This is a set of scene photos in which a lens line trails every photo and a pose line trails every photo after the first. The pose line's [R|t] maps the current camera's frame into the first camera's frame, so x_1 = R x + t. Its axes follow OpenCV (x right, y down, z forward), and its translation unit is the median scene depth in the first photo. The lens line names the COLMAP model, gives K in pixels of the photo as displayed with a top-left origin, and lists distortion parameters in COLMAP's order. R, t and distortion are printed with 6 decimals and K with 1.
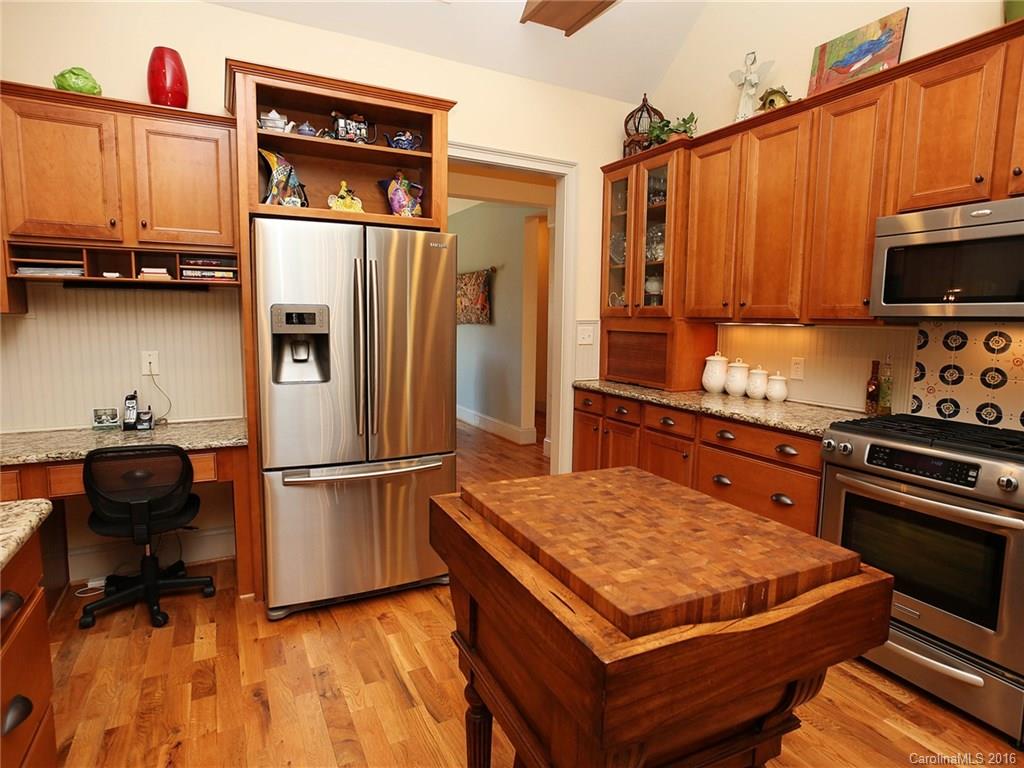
lens RADIAL K [[571.8, 0, 518.5], [0, 571.8, 385.0], [0, 0, 1]] dist [-0.000717, 0.000902]
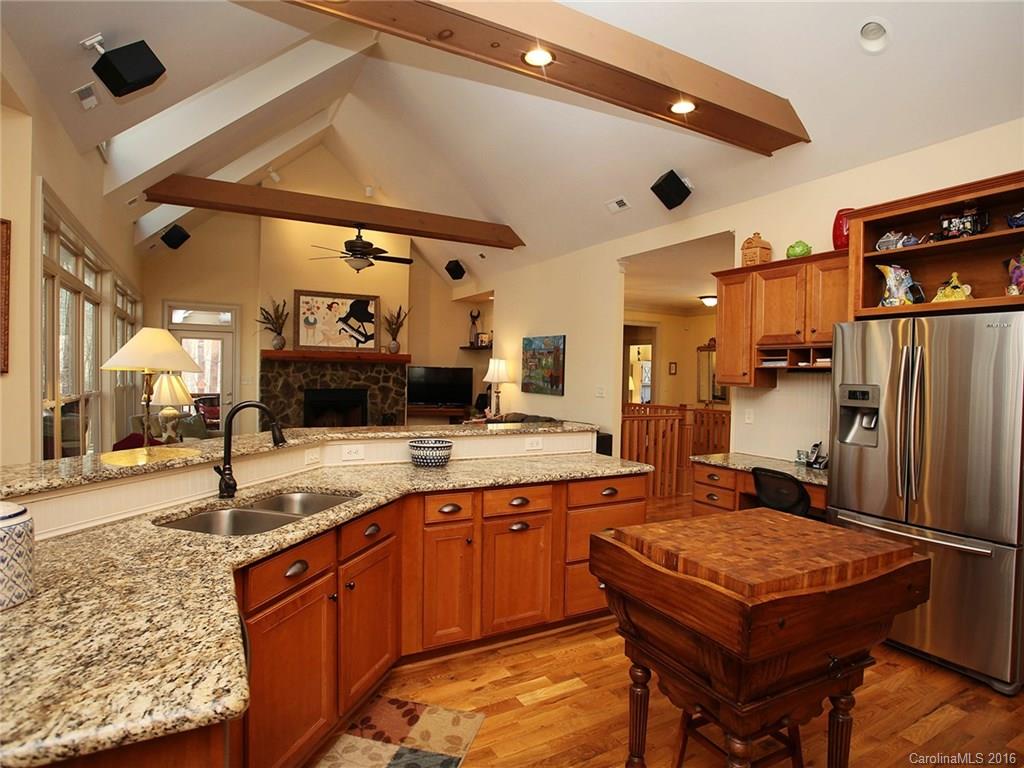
lens RADIAL K [[571.8, 0, 513.7], [0, 571.8, 380.6], [0, 0, 1]] dist [-0.000717, 0.000902]
pose [[0.027777, 0.001480, -0.999613, 1.219714], [-0.149131, 0.988814, -0.002680, -0.038213], [0.988427, 0.149148, 0.027687, 0.266151]]
